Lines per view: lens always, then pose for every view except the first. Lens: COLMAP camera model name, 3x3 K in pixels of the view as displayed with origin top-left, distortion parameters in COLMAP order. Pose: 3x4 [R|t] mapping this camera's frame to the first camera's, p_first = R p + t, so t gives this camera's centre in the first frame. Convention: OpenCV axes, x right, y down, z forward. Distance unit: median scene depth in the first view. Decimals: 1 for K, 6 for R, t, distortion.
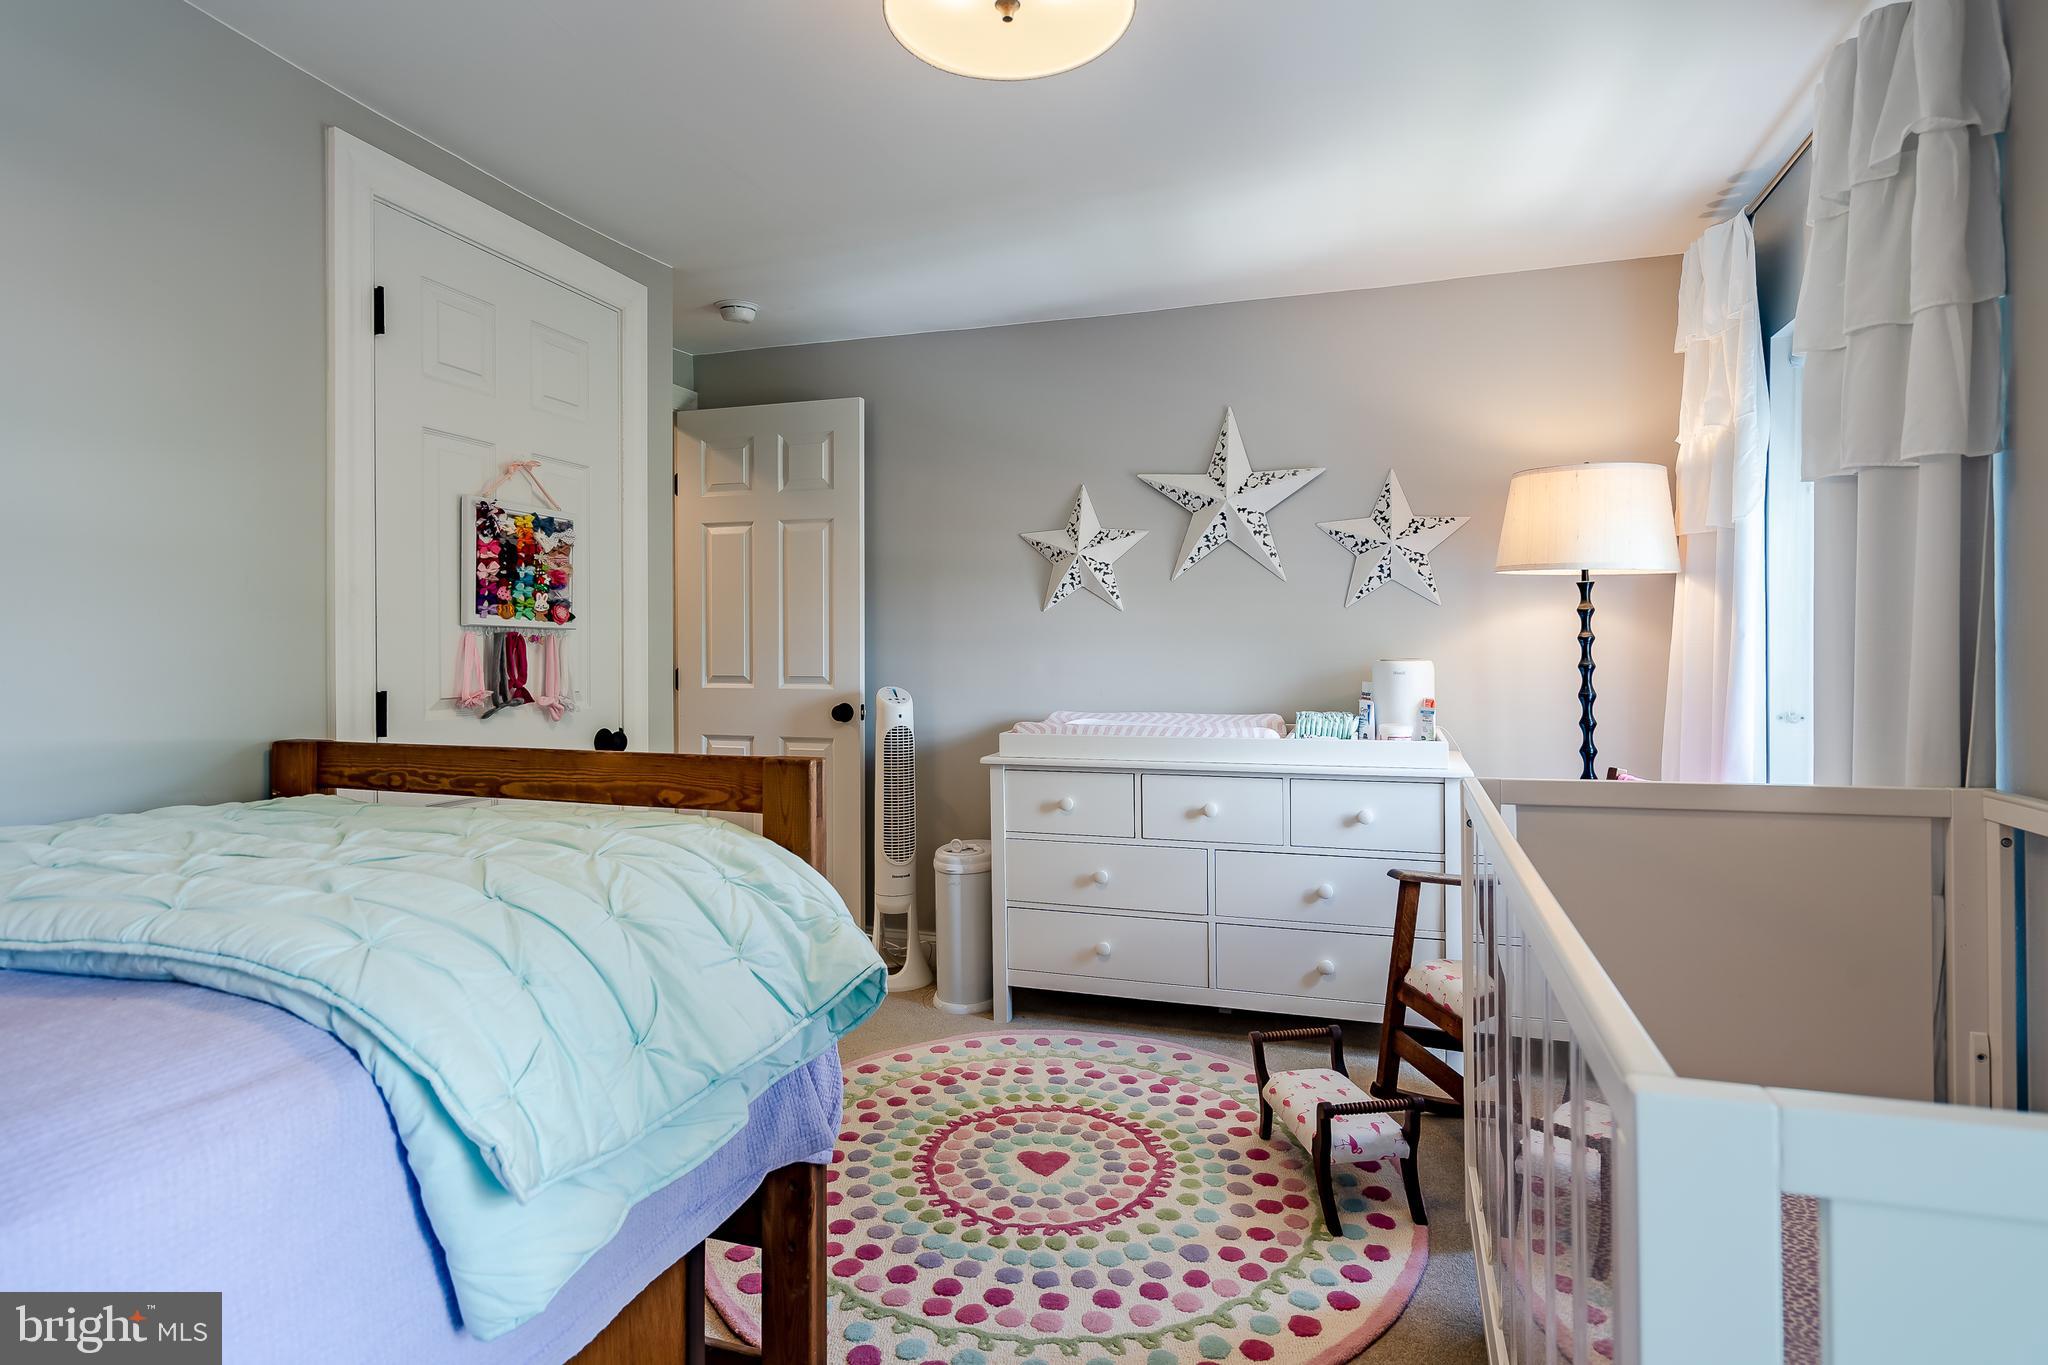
lens RADIAL K [[1028.0, 0, 1022.8], [0, 1028.0, 639.0], [0, 0, 1]] dist [0.001287, 0.000752]
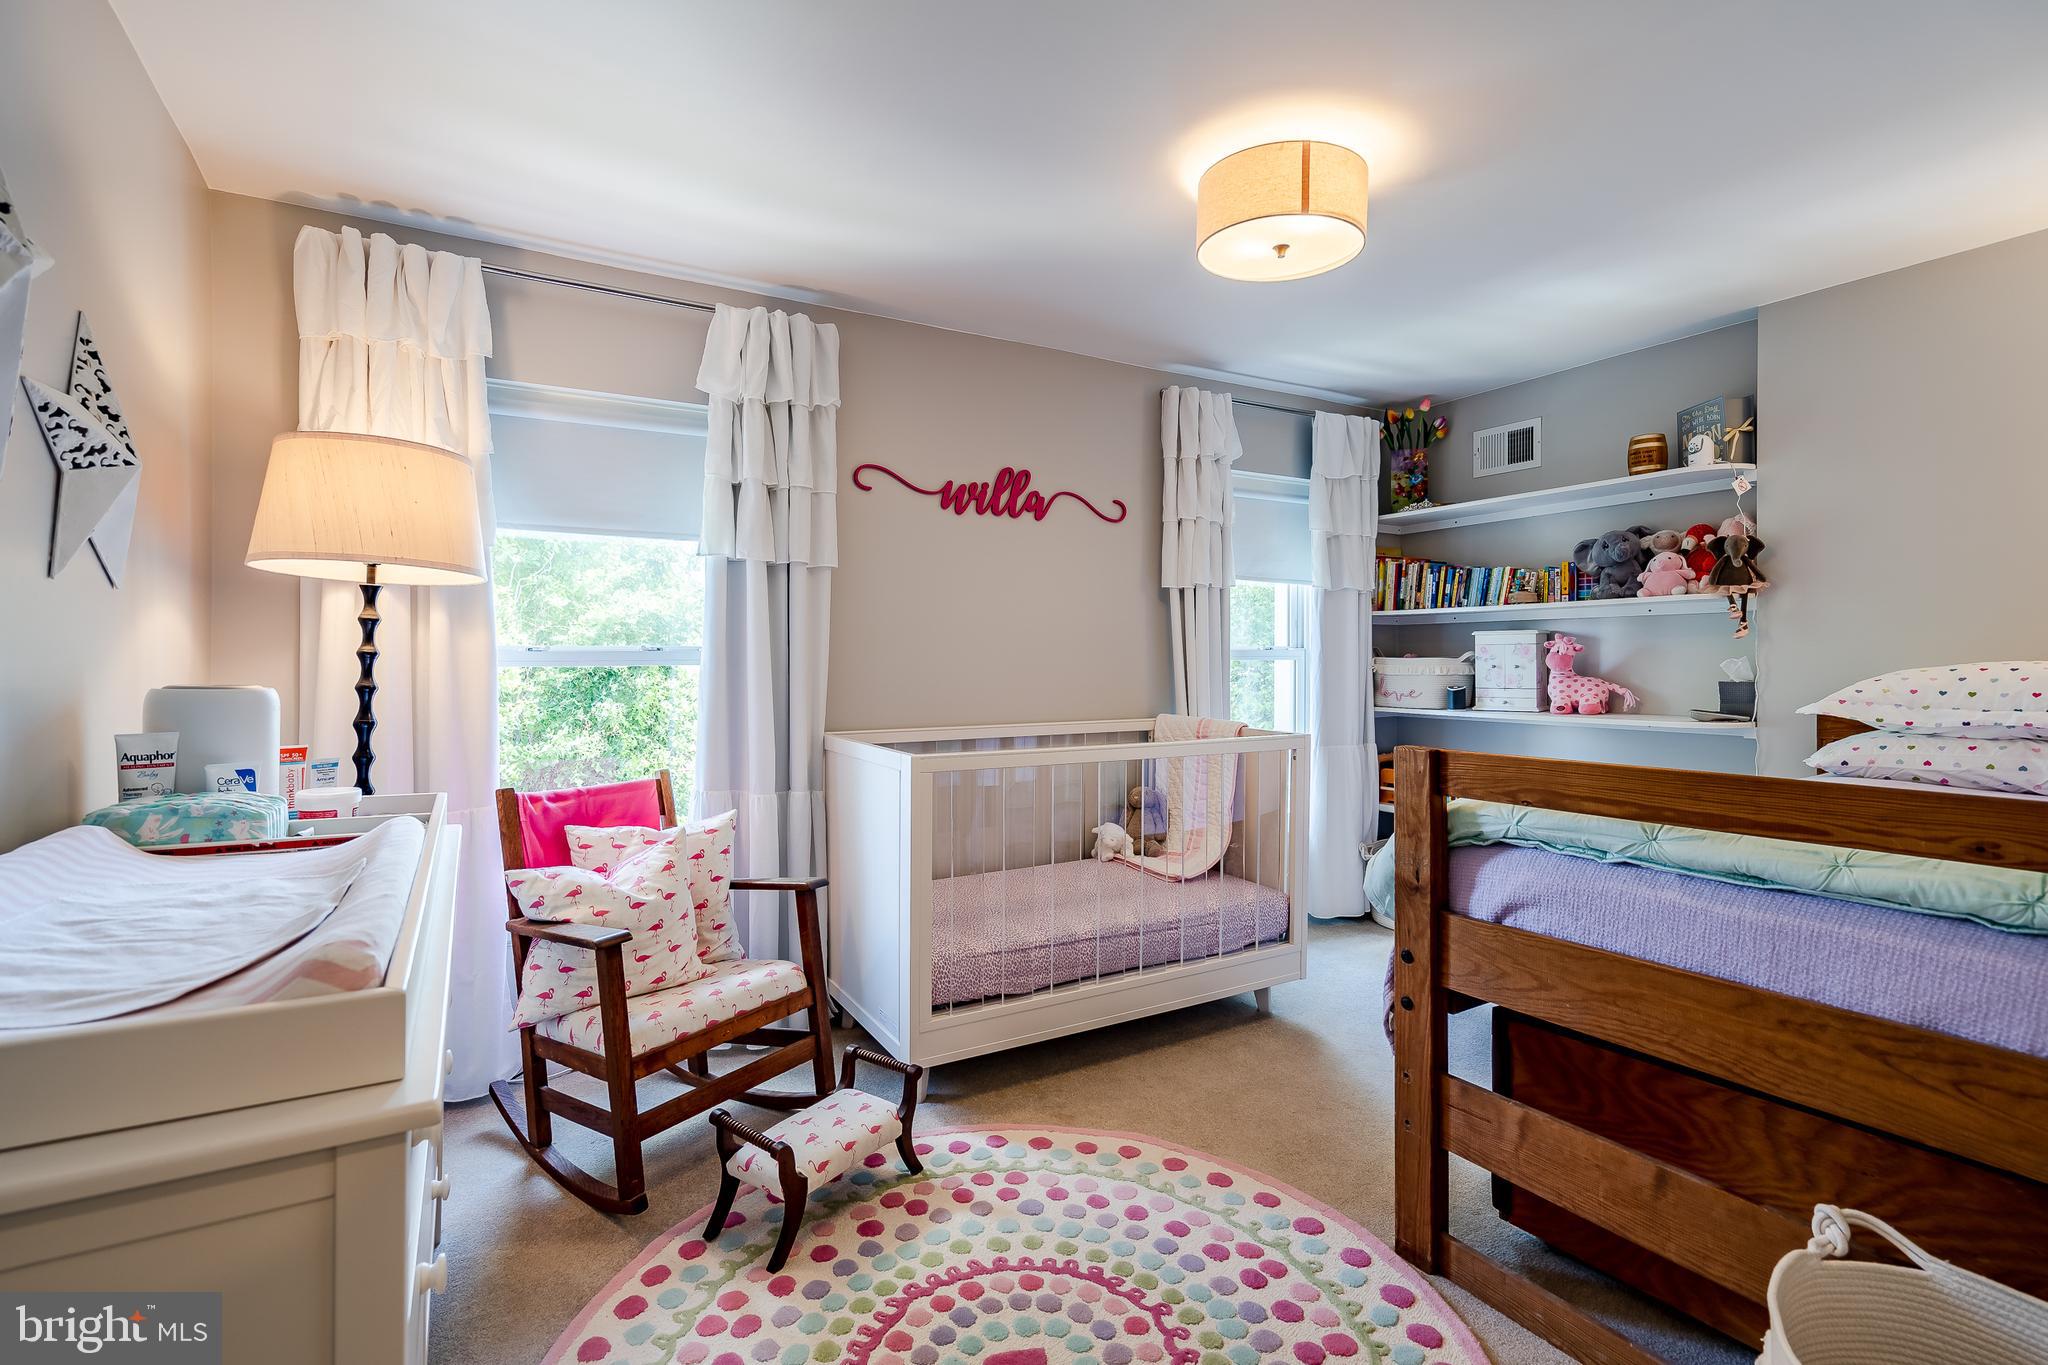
lens RADIAL K [[954.2, 0, 1026.0], [0, 954.2, 666.3], [0, 0, 1]] dist [-0.004732, -0.000312]
pose [[-0.762256, 0.003260, 0.647268, -0.468879], [0.002006, 0.999994, -0.002674, 0.017340], [-0.647273, -0.000740, -0.762258, 1.695437]]
